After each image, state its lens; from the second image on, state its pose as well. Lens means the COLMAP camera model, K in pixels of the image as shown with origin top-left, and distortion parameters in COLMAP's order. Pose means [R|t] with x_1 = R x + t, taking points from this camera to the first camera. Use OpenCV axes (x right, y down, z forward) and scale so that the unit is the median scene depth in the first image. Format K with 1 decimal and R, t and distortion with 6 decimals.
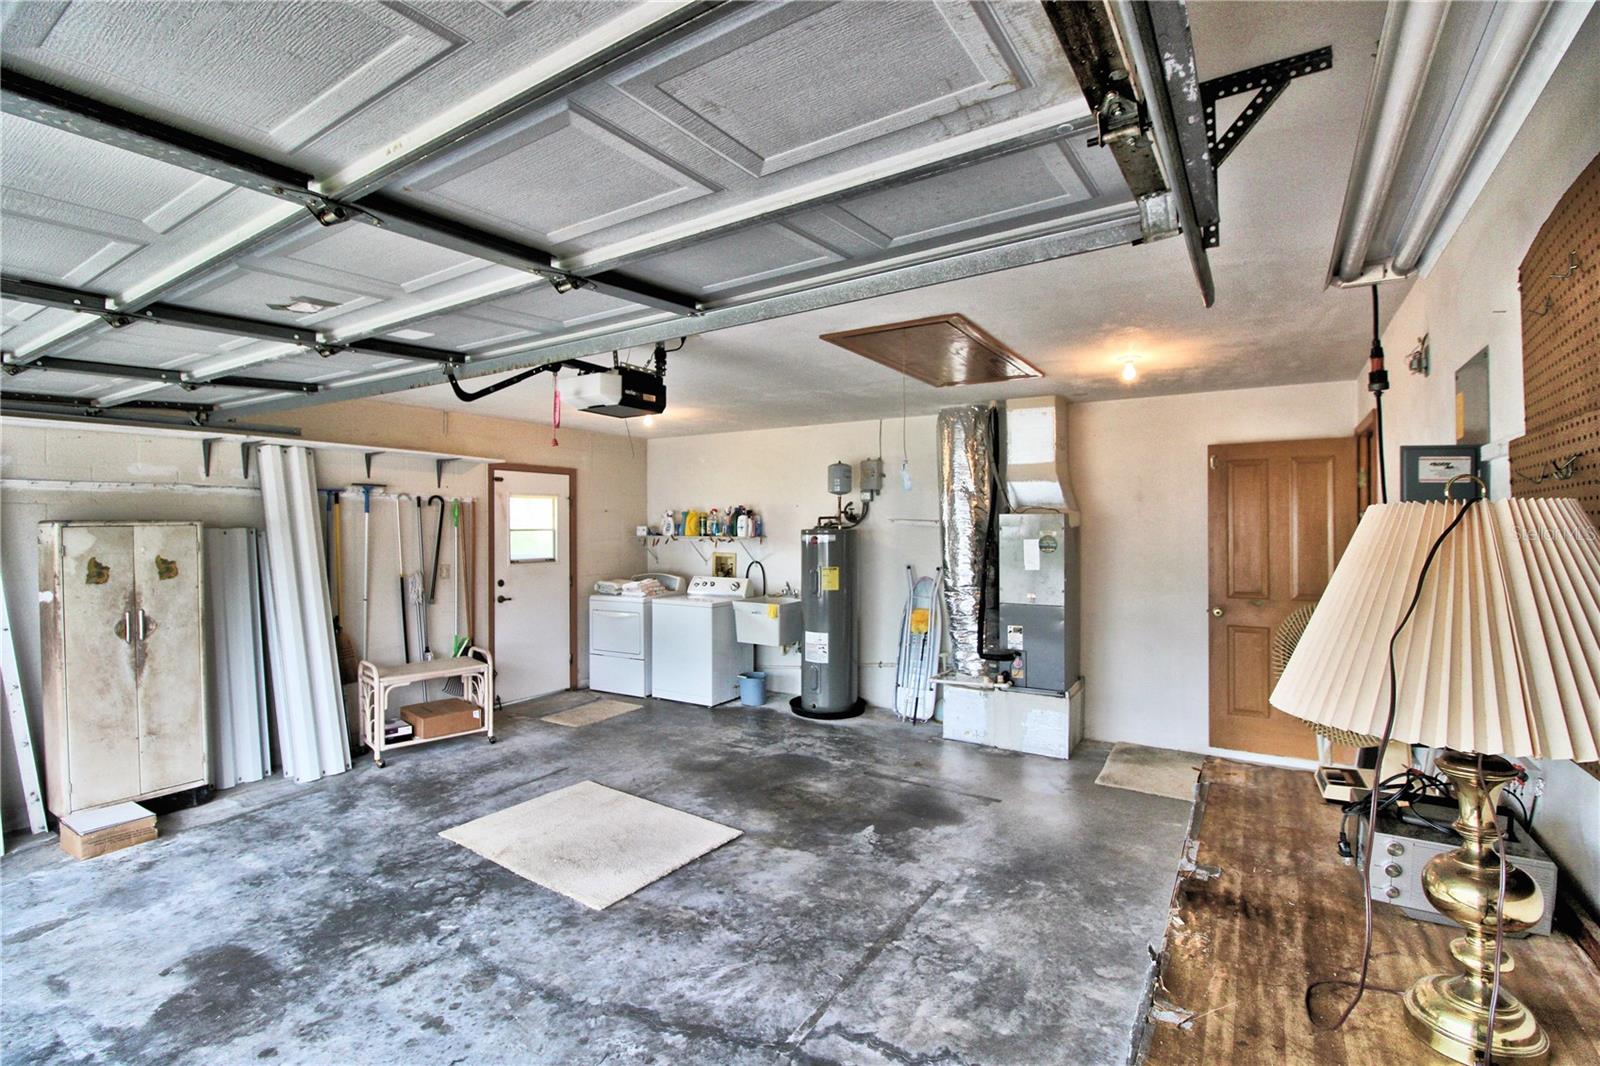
lens RADIAL K [[747.2, 0, 798.2], [0, 747.2, 529.8], [0, 0, 1]] dist [-0.002919, -0.012512]
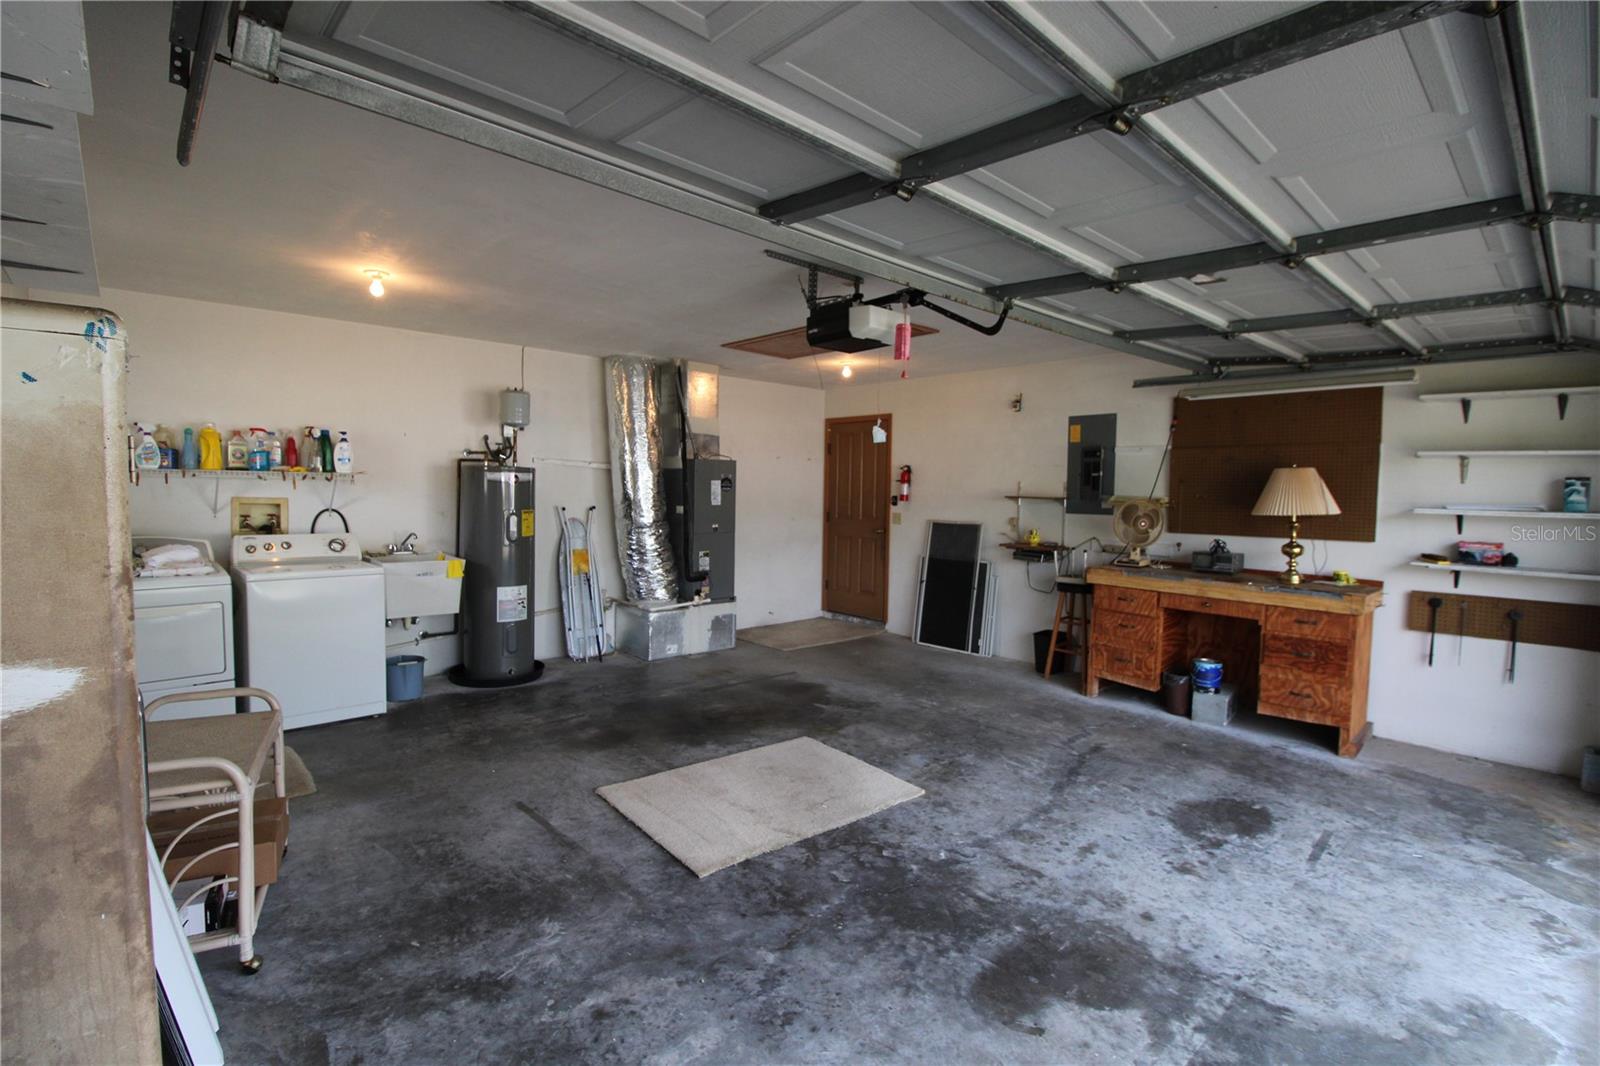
lens RADIAL K [[747.2, 0, 798.2], [0, 747.2, 529.8], [0, 0, 1]] dist [-0.002919, -0.012512]
pose [[0.243143, -0.049529, 0.968725, -1.294527], [-0.009754, 0.998520, 0.053500, 0.039809], [-0.969941, -0.022457, 0.242300, 0.841555]]
